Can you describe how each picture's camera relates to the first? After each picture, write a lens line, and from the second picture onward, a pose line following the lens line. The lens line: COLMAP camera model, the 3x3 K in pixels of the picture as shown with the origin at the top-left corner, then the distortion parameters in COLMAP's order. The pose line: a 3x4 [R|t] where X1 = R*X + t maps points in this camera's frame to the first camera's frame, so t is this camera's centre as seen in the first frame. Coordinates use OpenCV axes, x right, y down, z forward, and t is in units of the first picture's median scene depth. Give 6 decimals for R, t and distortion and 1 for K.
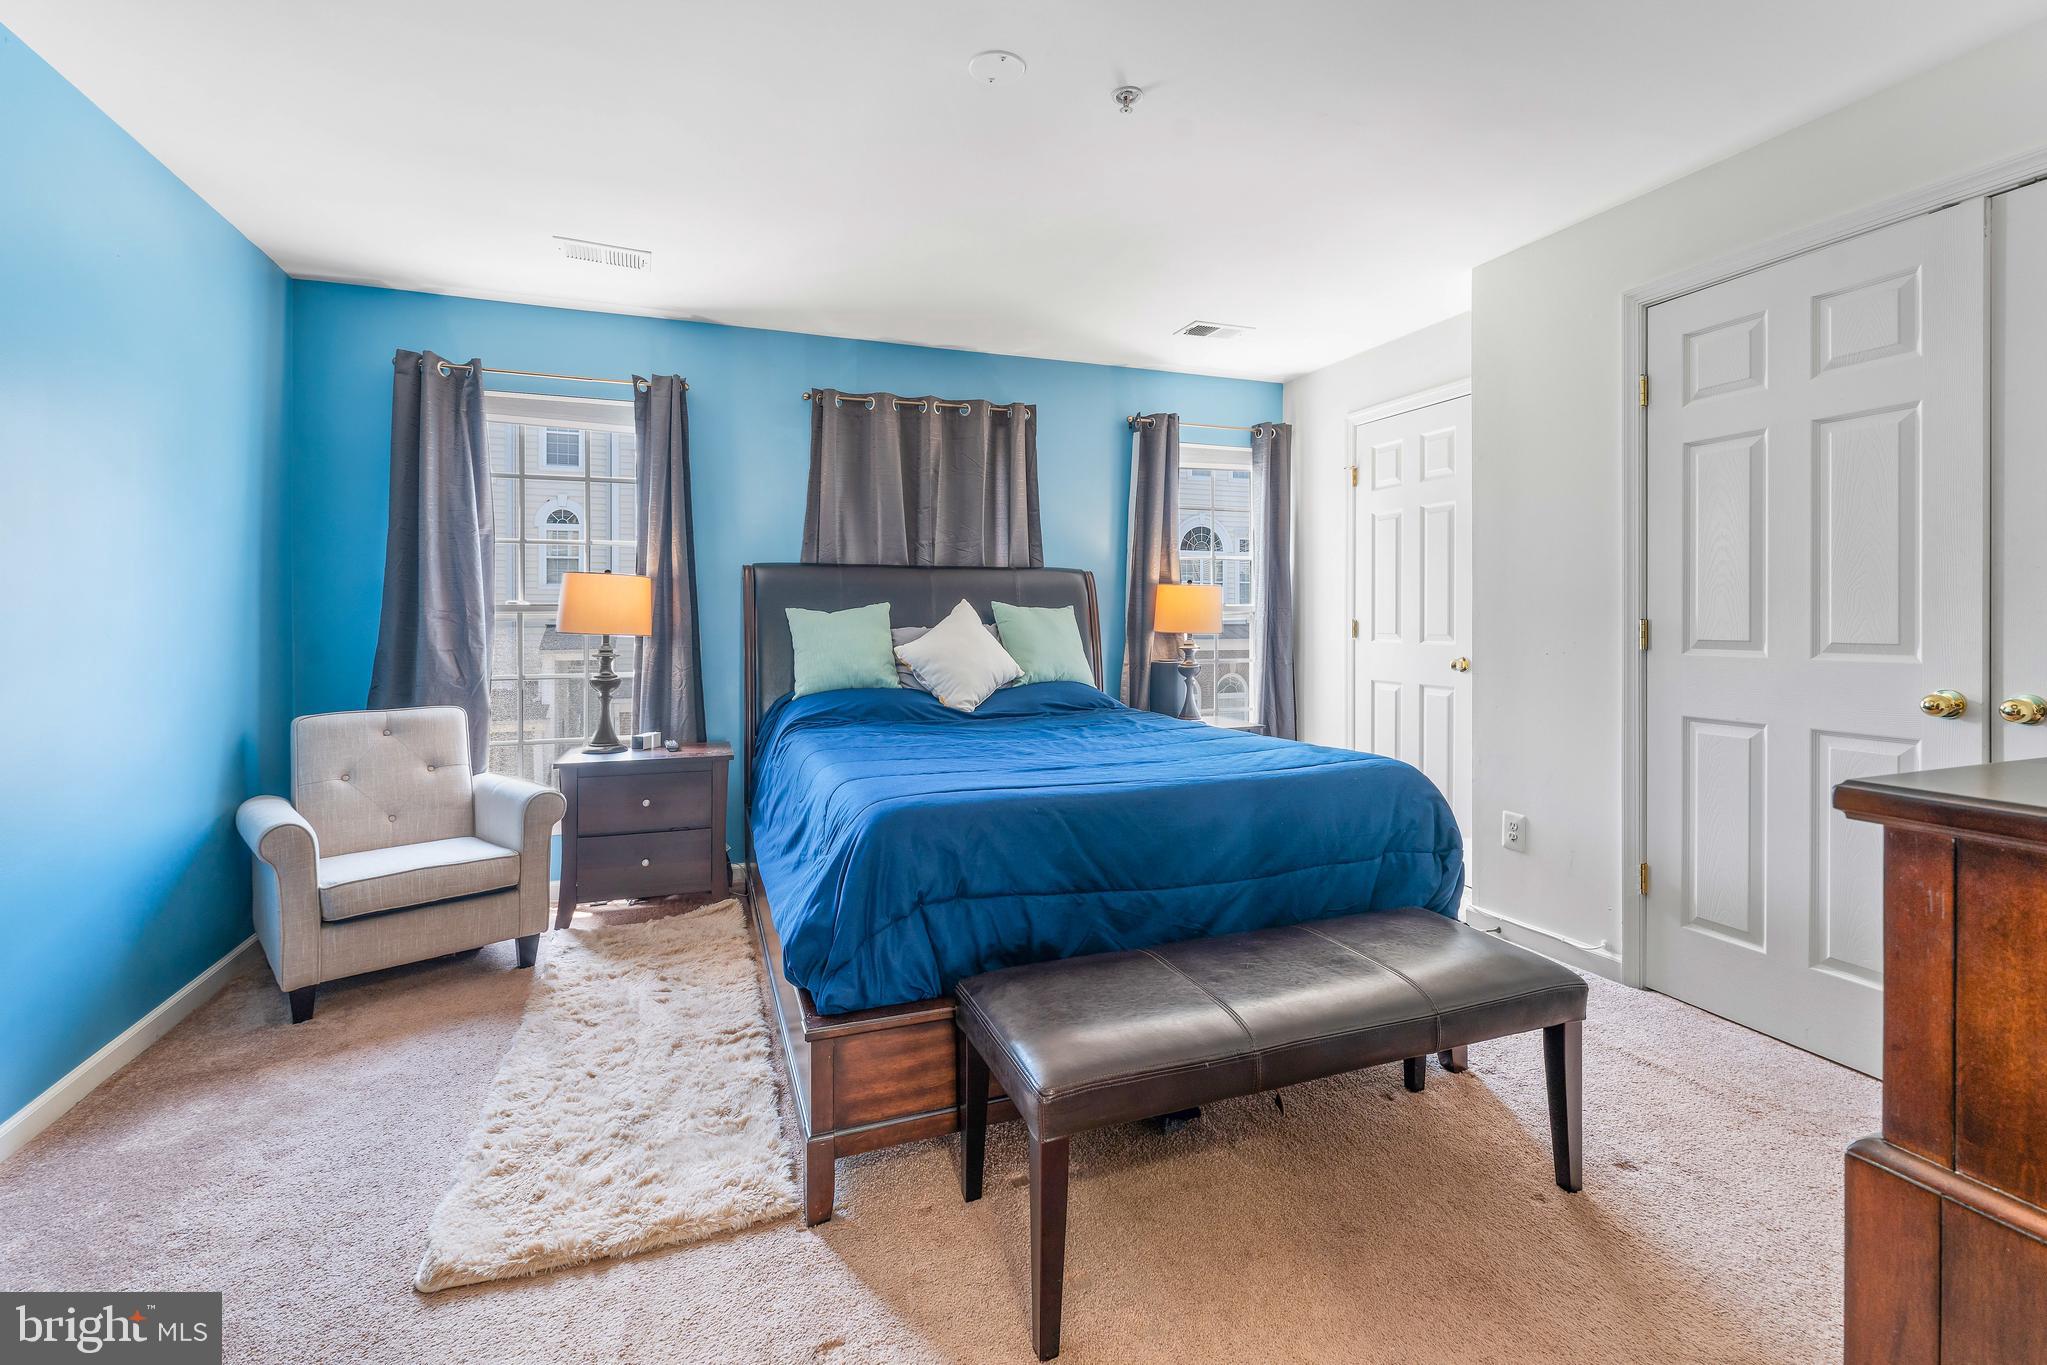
lens RADIAL K [[918.9, 0, 1031.2], [0, 918.9, 619.3], [0, 0, 1]] dist [0.000141, -0.000214]
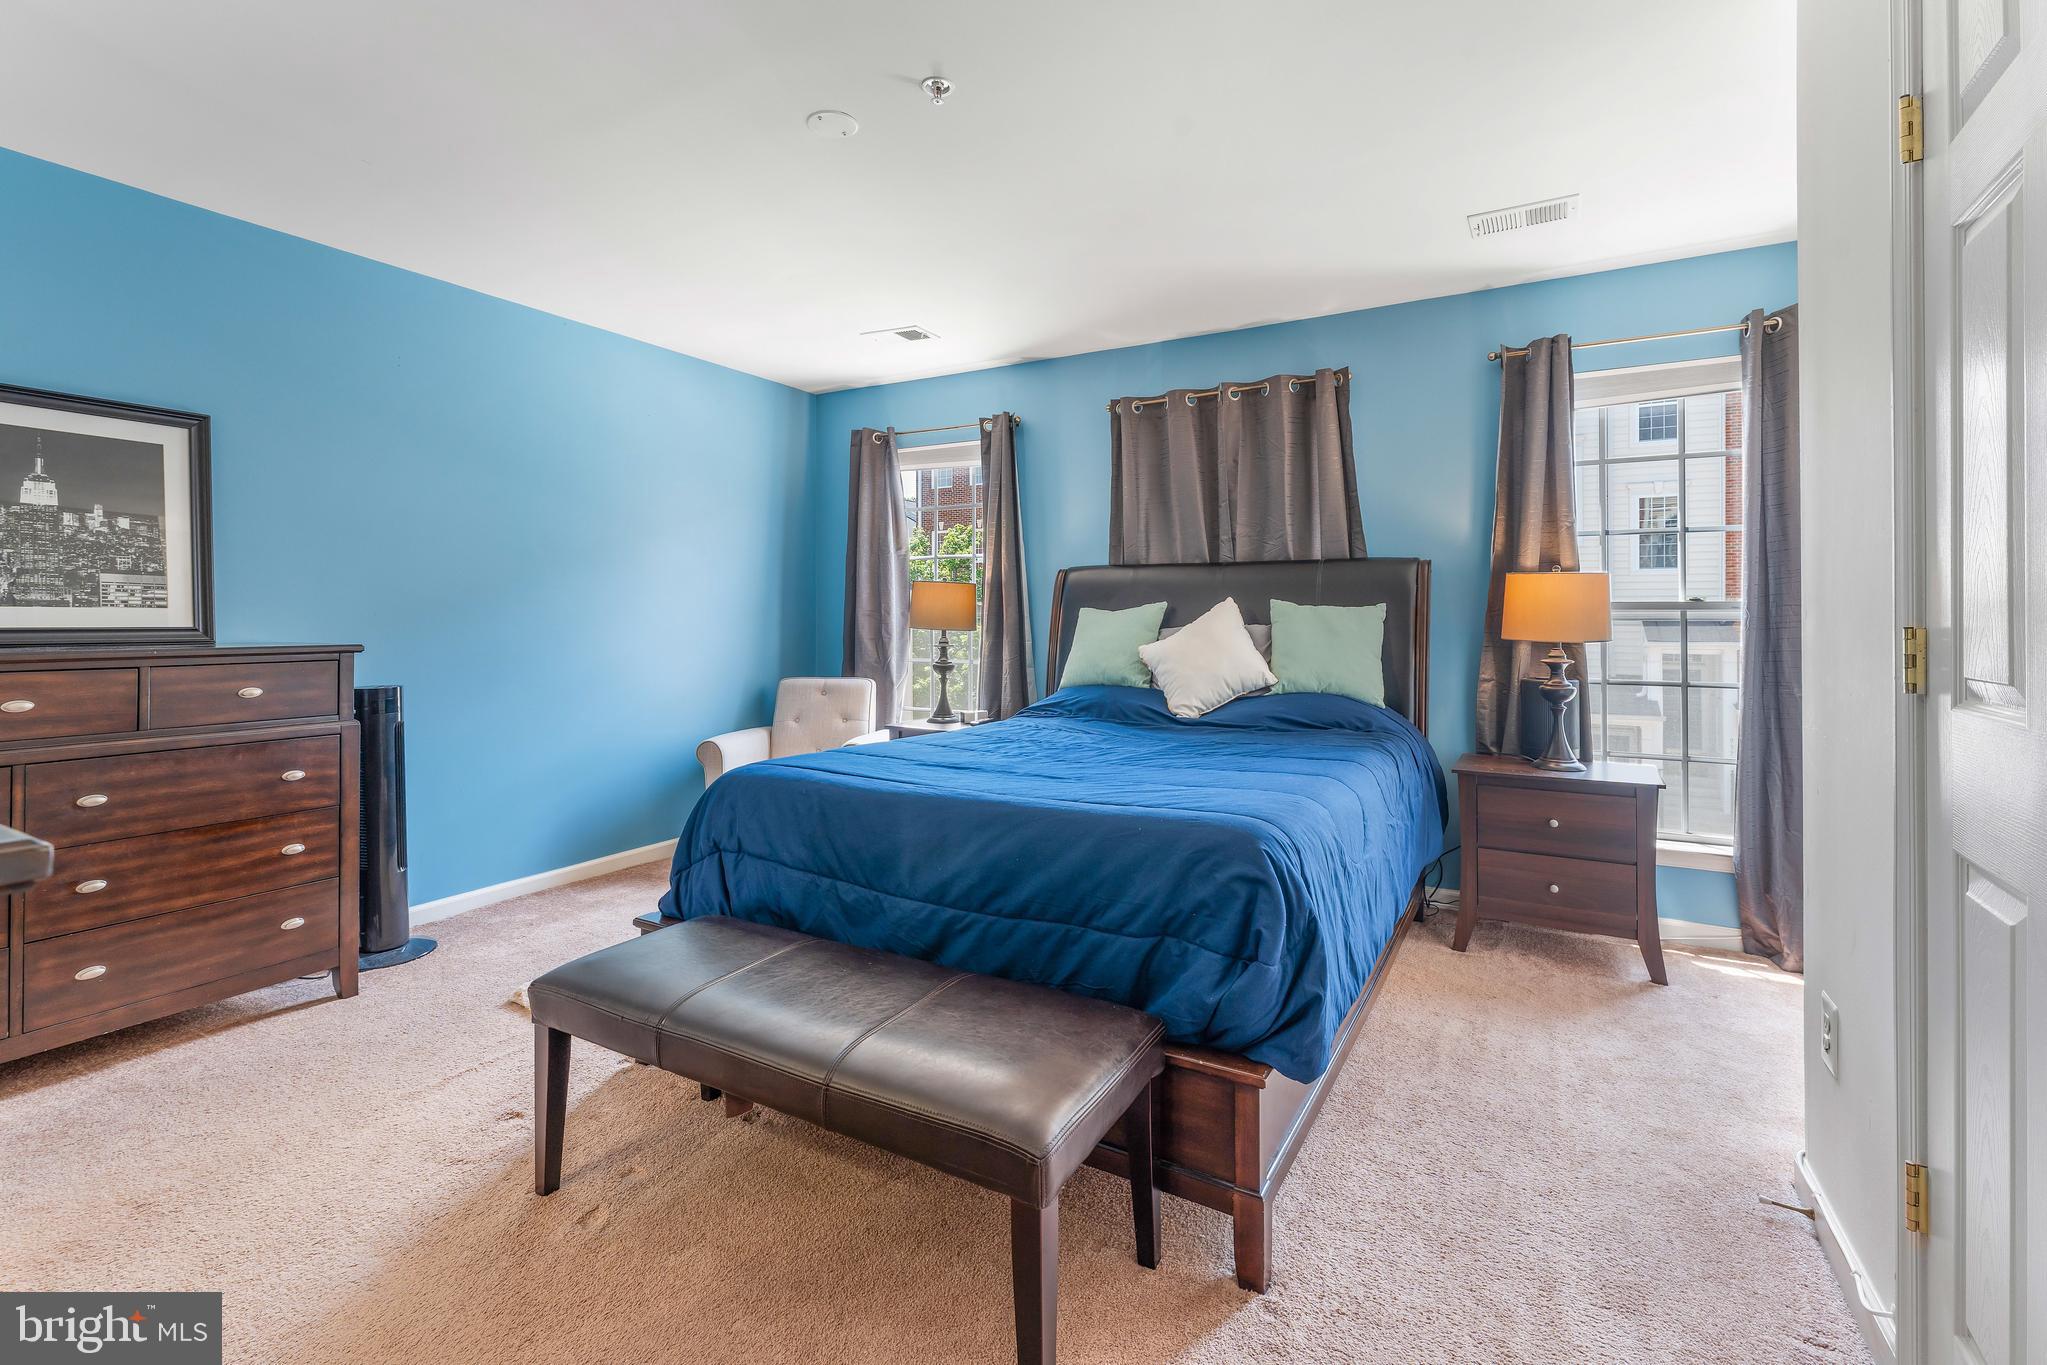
lens RADIAL K [[918.9, 0, 1031.2], [0, 918.9, 619.3], [0, 0, 1]] dist [0.000141, -0.000214]
pose [[0.632408, 0.007341, -0.774601, 0.532514], [-0.004111, 0.999973, 0.006121, -0.004809], [0.774624, -0.000687, 0.632421, 0.262683]]
